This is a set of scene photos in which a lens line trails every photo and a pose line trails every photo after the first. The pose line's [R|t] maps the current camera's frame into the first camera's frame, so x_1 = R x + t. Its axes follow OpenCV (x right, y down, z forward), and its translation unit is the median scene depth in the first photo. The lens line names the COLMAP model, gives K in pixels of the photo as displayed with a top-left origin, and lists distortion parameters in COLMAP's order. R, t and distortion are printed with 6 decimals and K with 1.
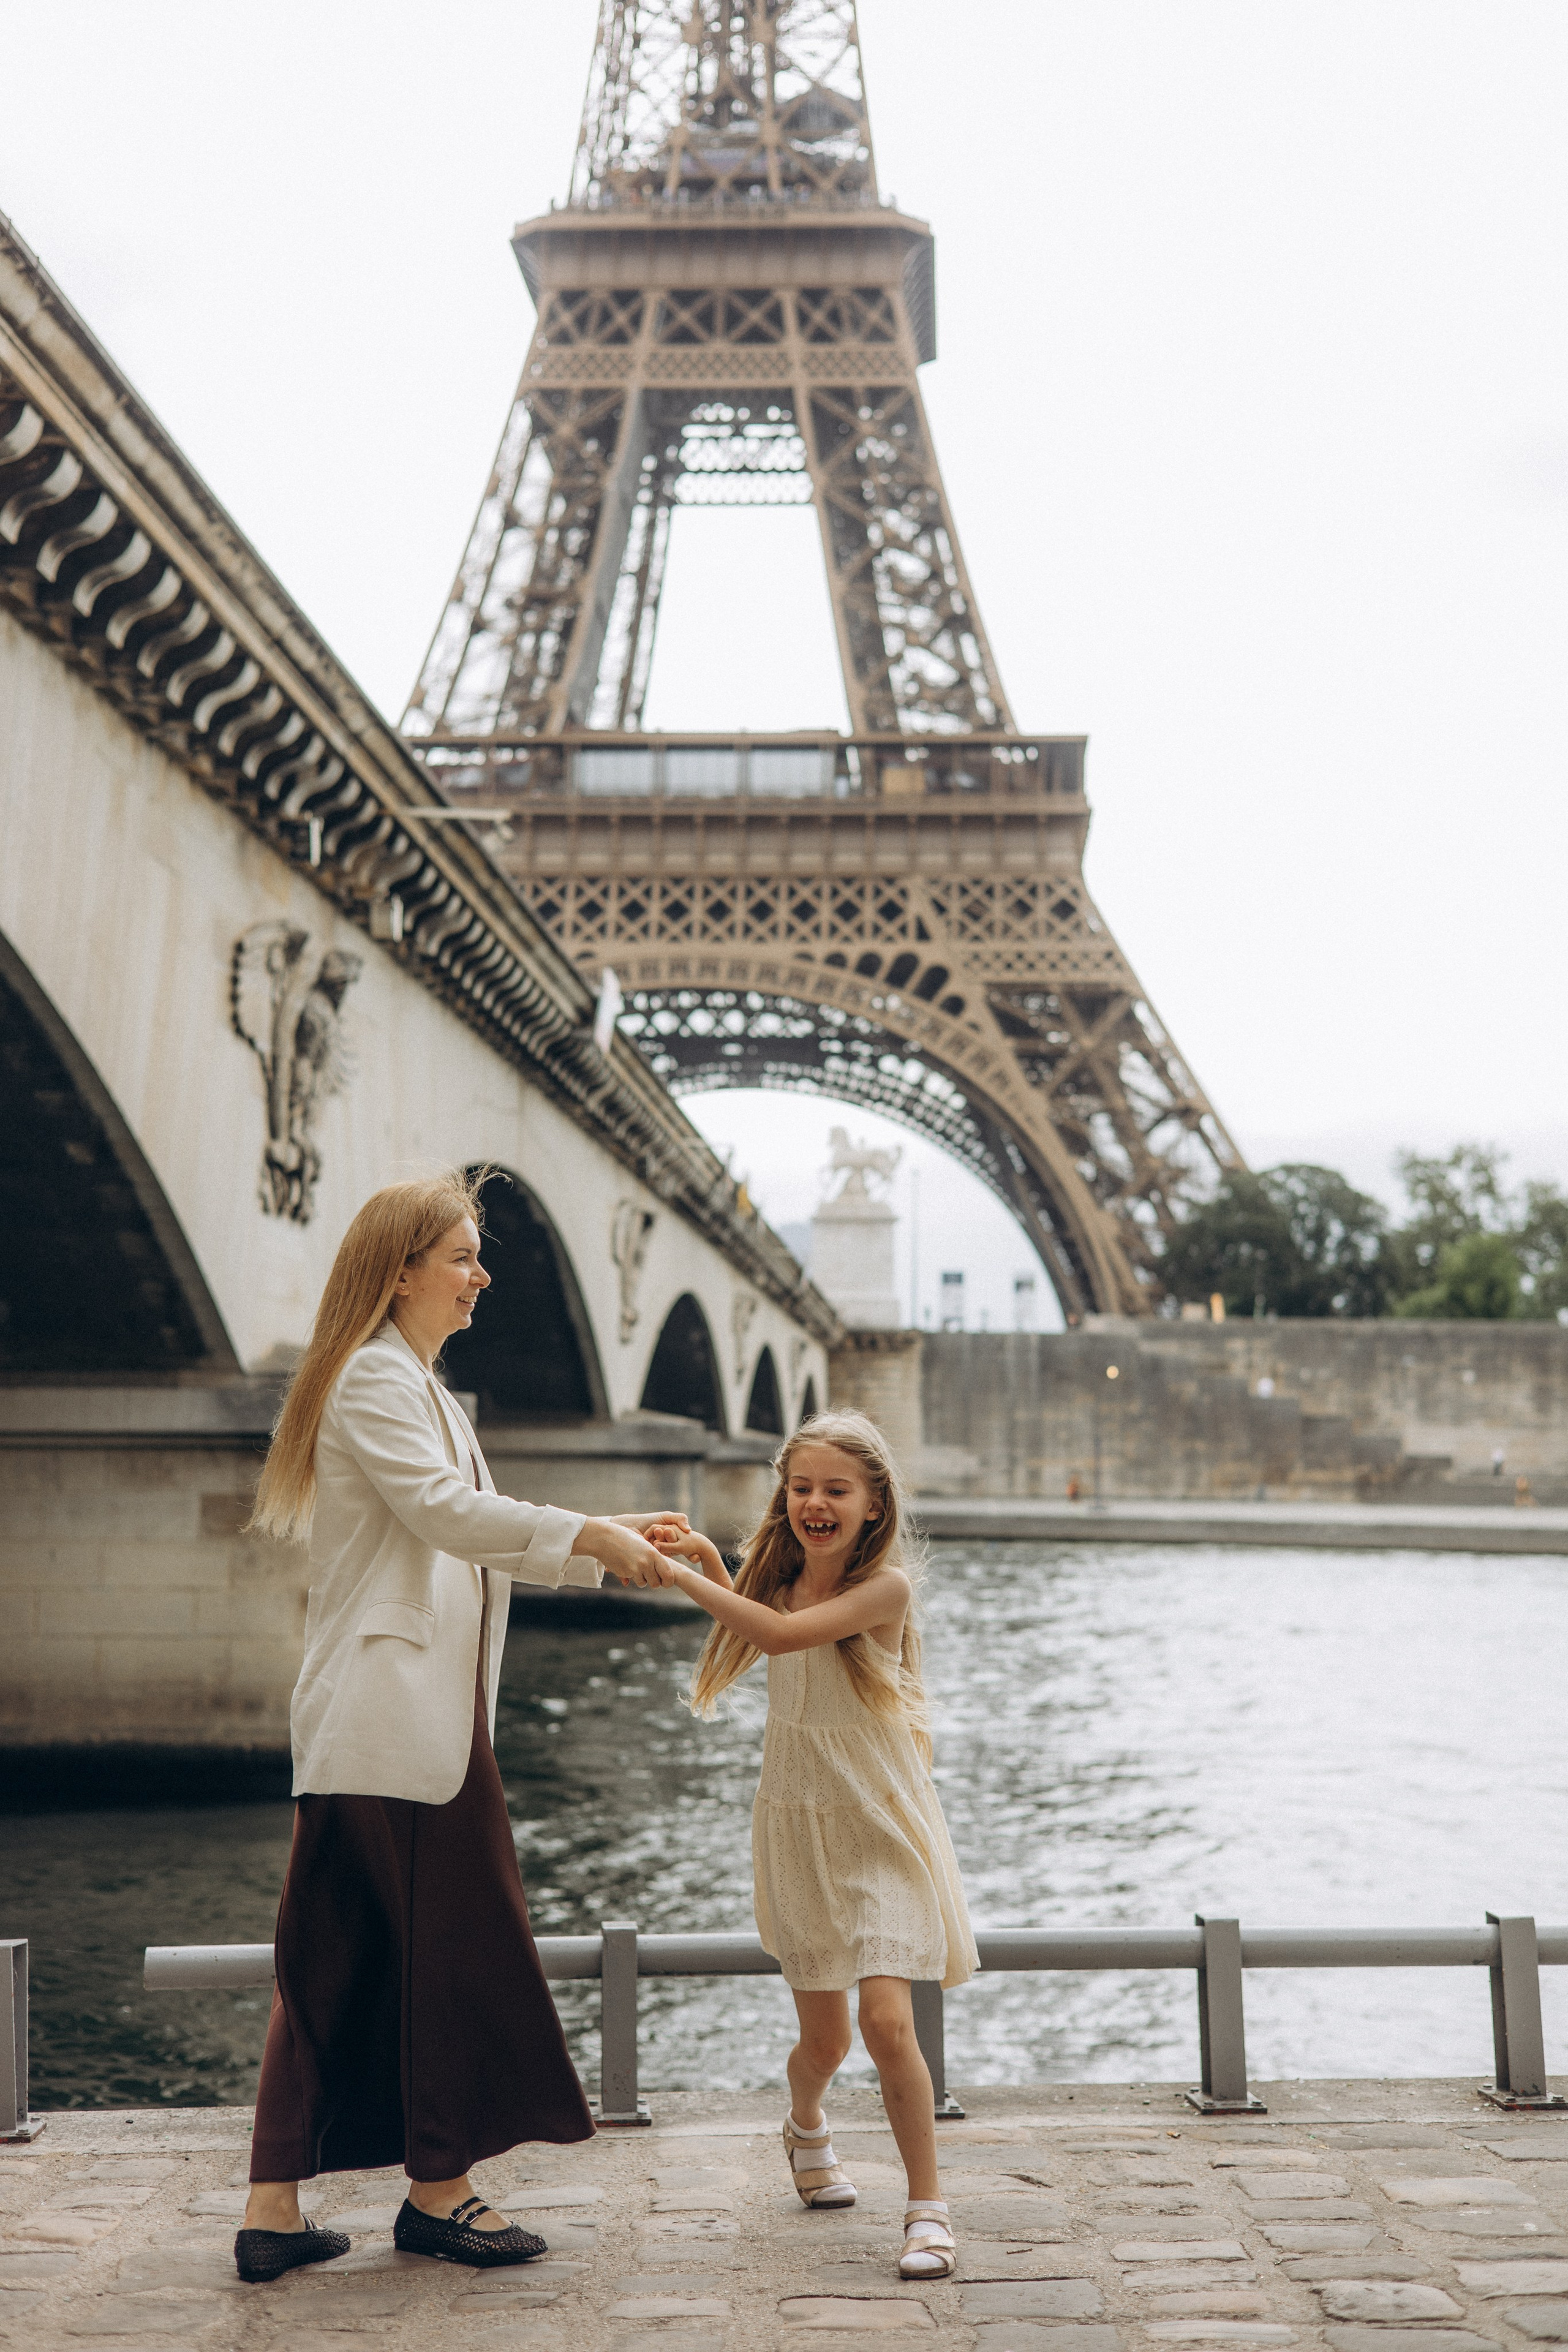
lens RADIAL K [[3235.5, 0, 784.0], [0, 3235.5, 1176.0], [0, 0, 1]] dist [0.369294, -1.390891]
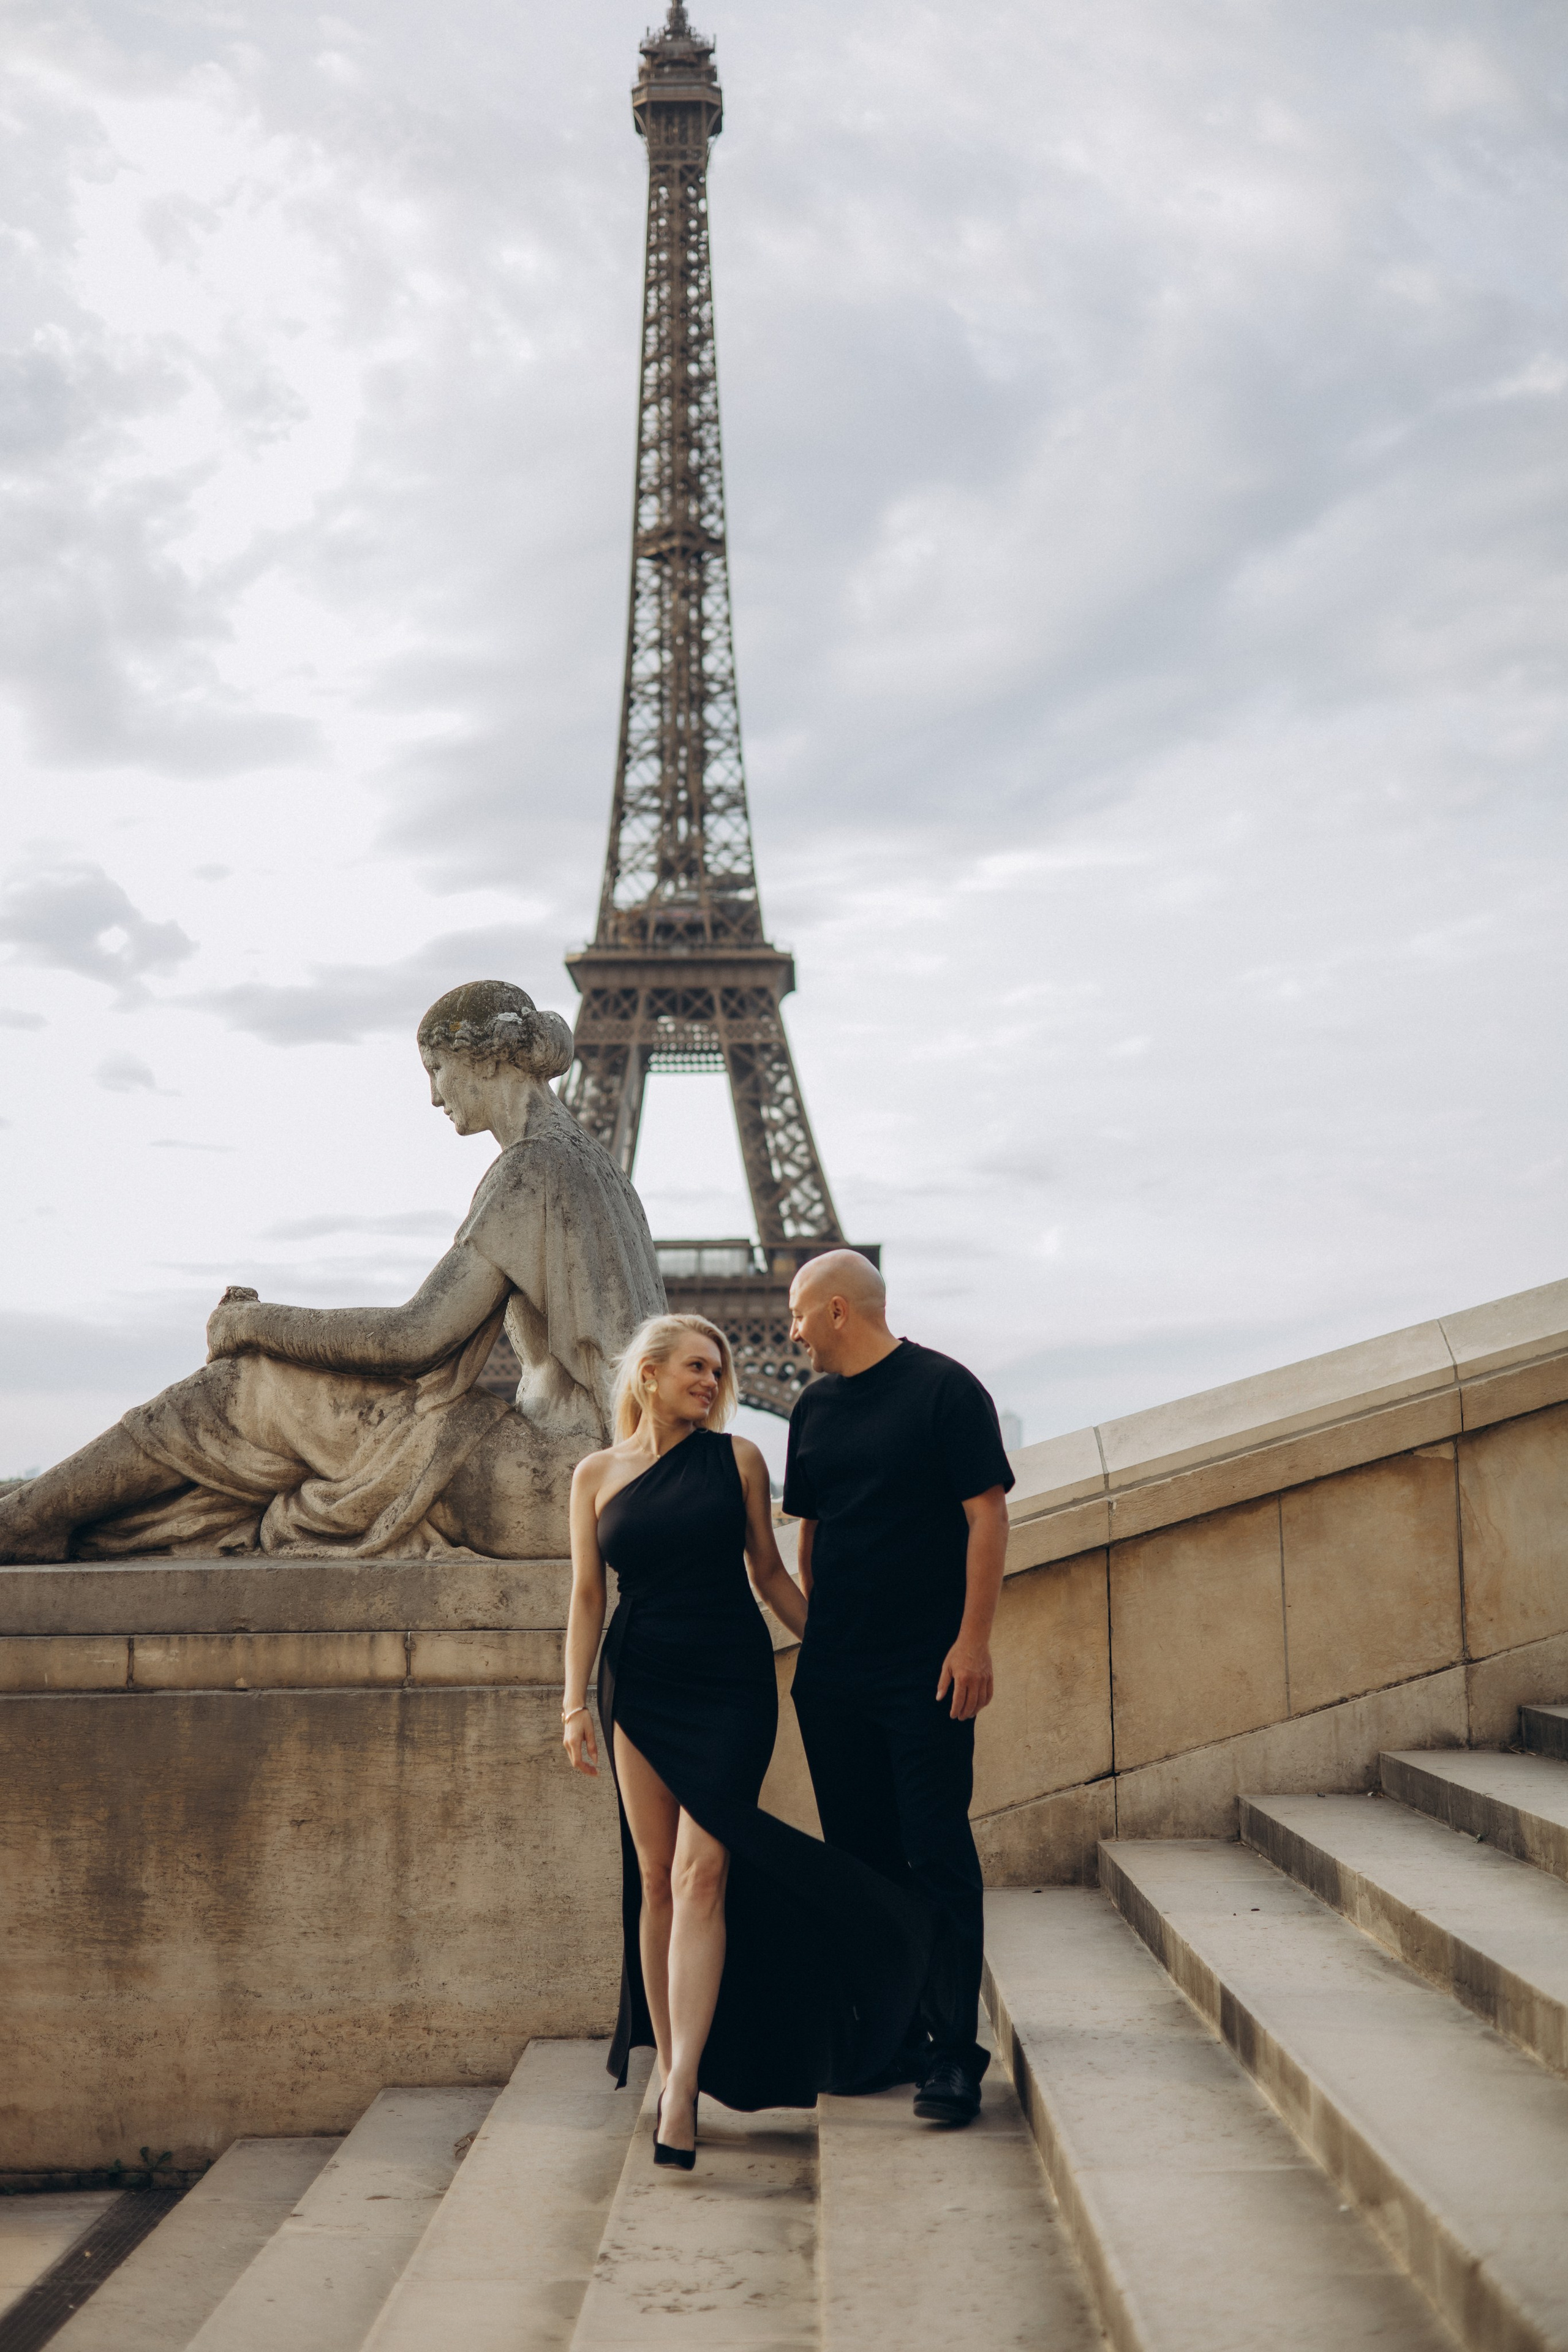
lens RADIAL K [[3235.5, 0, 784.0], [0, 3235.5, 1176.0], [0, 0, 1]] dist [0.369294, -1.390891]
pose [[0.998796, -0.012232, 0.047514, -0.049643], [0.013056, 0.999769, -0.017067, -0.136044], [-0.047294, 0.017667, 0.998725, -0.834852]]
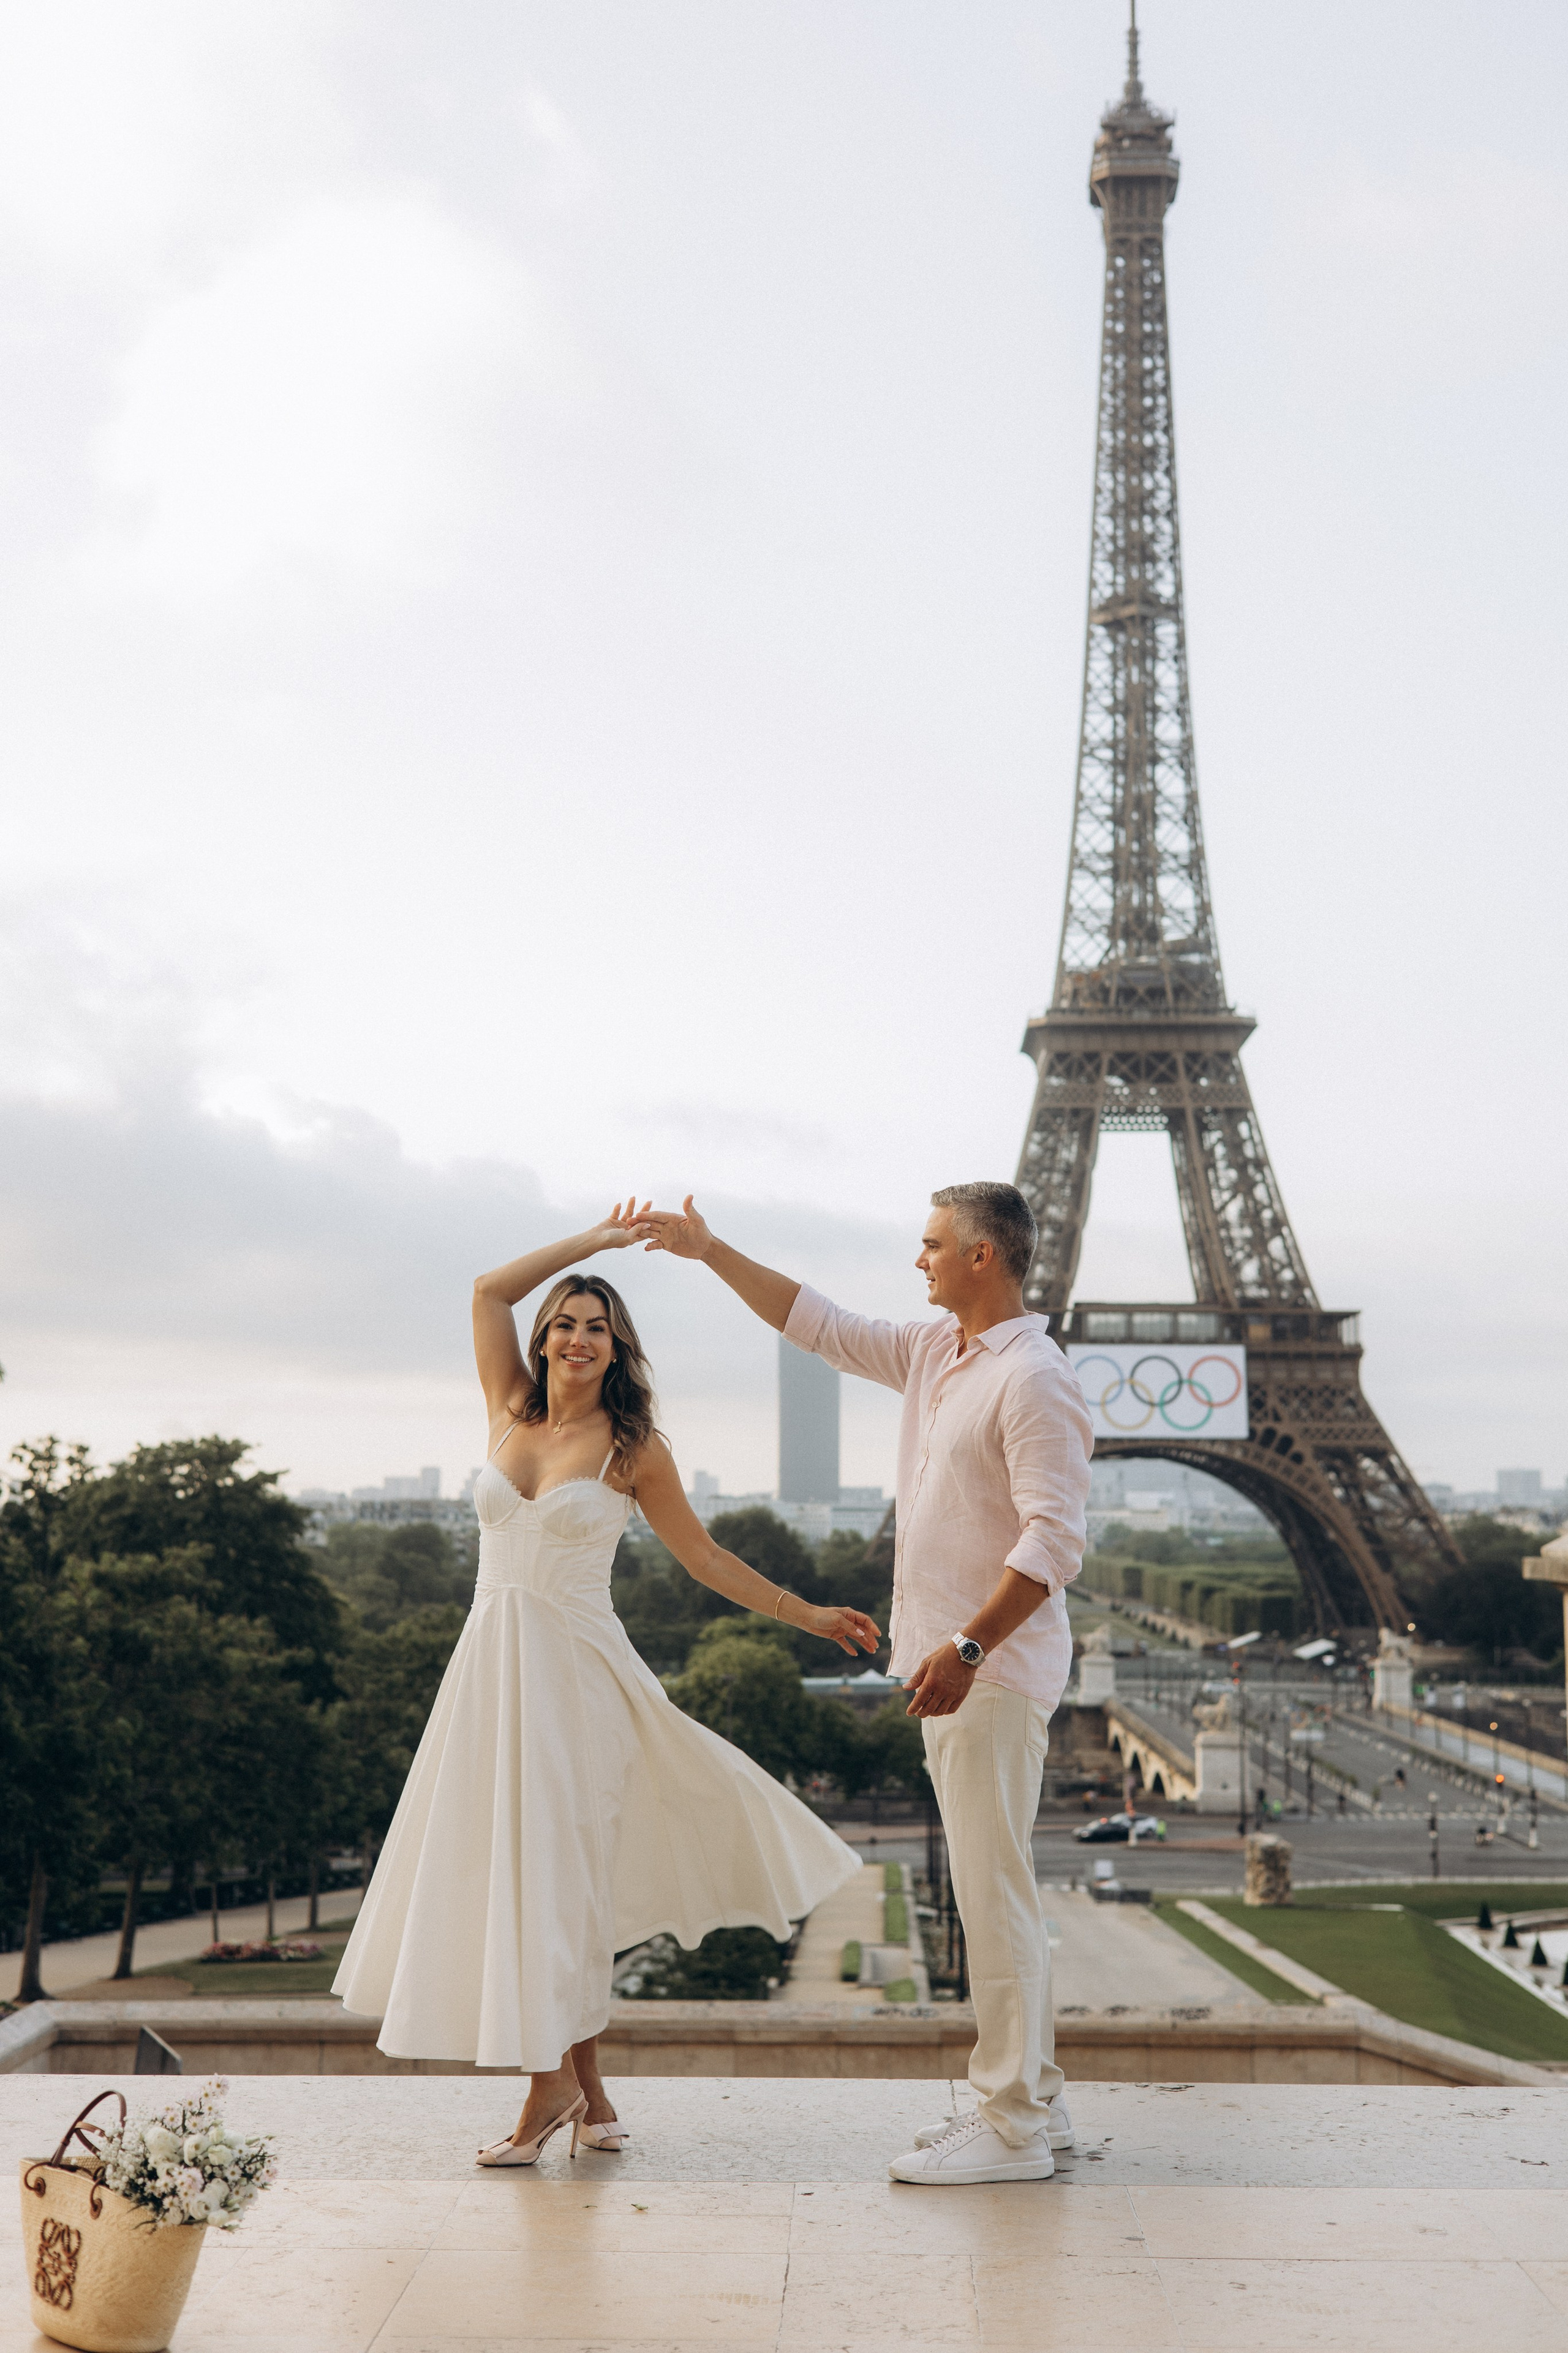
lens RADIAL K [[3236.7, 0, 784.0], [0, 3236.7, 1176.5], [0, 0, 1]] dist [0.369294, -1.390891]
pose [[0.999803, -0.005161, 0.019187, -0.264543], [0.005513, 0.999817, -0.018309, -0.171119], [-0.019089, 0.018411, 0.999648, -0.853442]]
